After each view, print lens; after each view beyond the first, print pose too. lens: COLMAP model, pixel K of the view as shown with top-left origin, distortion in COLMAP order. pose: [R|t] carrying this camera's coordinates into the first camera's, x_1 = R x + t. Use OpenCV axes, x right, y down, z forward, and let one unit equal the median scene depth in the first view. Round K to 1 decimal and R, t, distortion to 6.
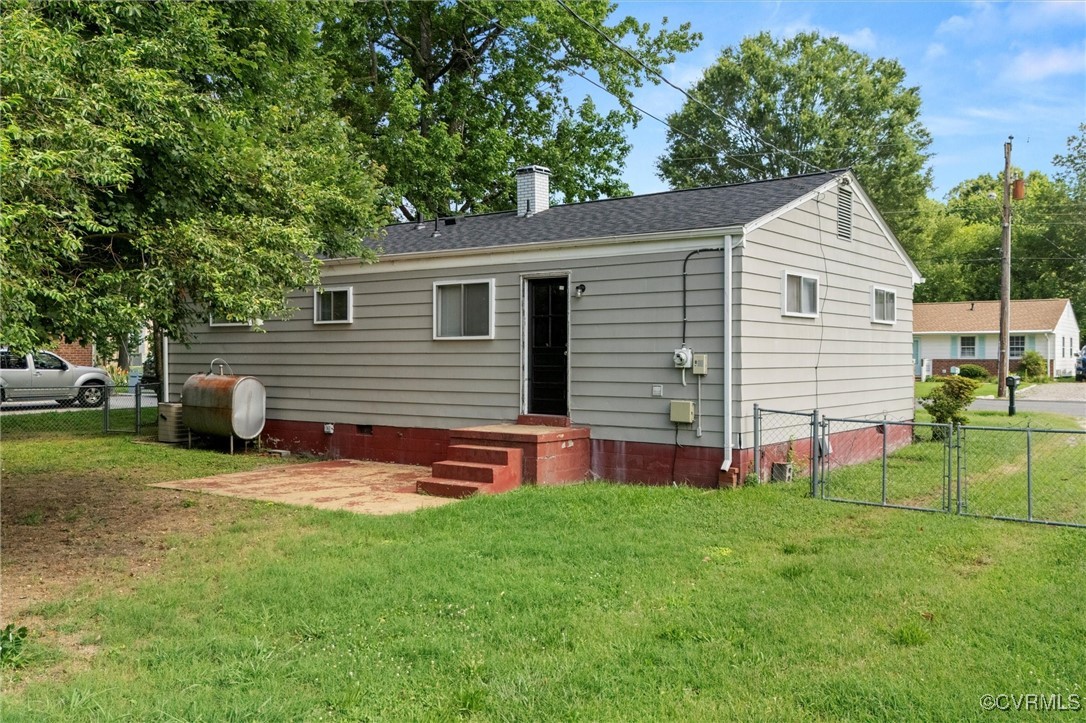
lens RADIAL K [[931.7, 0, 543.0], [0, 931.7, 358.7], [0, 0, 1]] dist [0.092163, -0.105923]
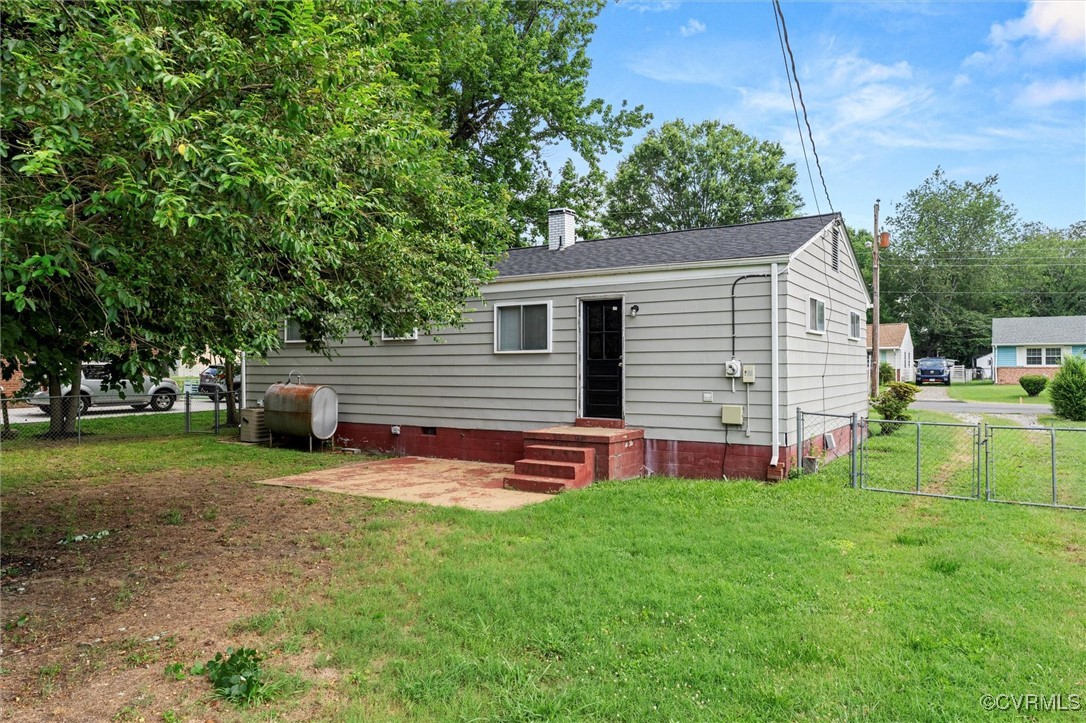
lens RADIAL K [[723.4, 0, 542.8], [0, 723.4, 359.6], [0, 0, 1]] dist [-0.003630, 0.002341]
pose [[0.997486, -0.002124, 0.070833, -0.113940], [0.003099, 0.999902, -0.013663, -0.000197], [-0.070797, 0.013849, 0.997395, 0.091138]]
